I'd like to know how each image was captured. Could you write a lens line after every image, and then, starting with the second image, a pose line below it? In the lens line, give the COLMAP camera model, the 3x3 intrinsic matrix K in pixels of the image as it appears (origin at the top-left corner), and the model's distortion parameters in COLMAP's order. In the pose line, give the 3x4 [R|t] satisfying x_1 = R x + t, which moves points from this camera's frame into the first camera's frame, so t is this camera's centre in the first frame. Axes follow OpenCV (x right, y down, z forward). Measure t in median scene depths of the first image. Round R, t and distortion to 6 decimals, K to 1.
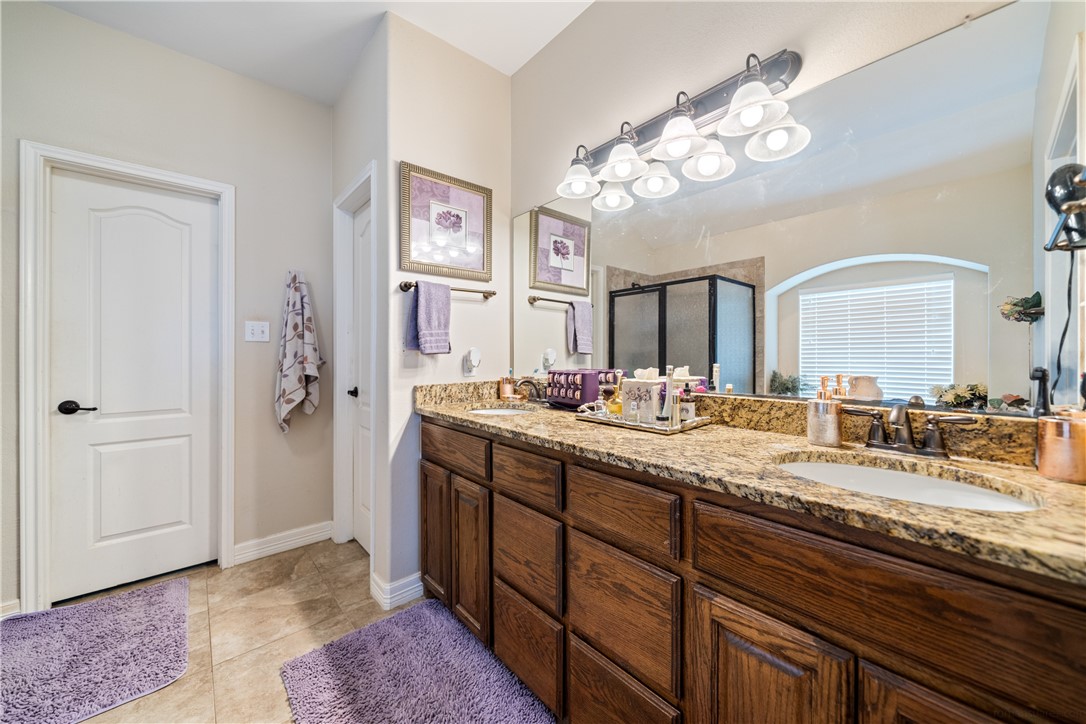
lens RADIAL K [[407.2, 0, 536.0], [0, 407.2, 353.9], [0, 0, 1]] dist [-0.001575, -0.000147]
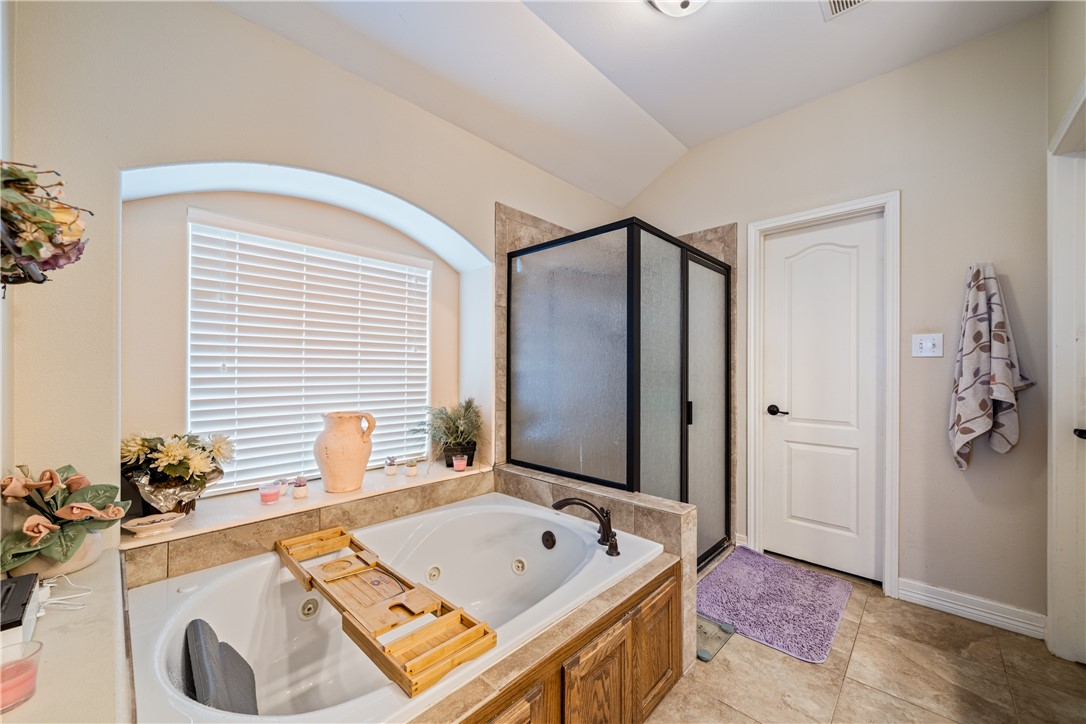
lens RADIAL K [[407.2, 0, 540.2], [0, 407.2, 367.2], [0, 0, 1]] dist [-0.001575, -0.000147]
pose [[0.087044, -0.002723, -0.996201, 0.134684], [-0.002685, 0.999992, -0.002968, -0.003868], [0.996201, 0.002933, 0.087036, 0.122091]]
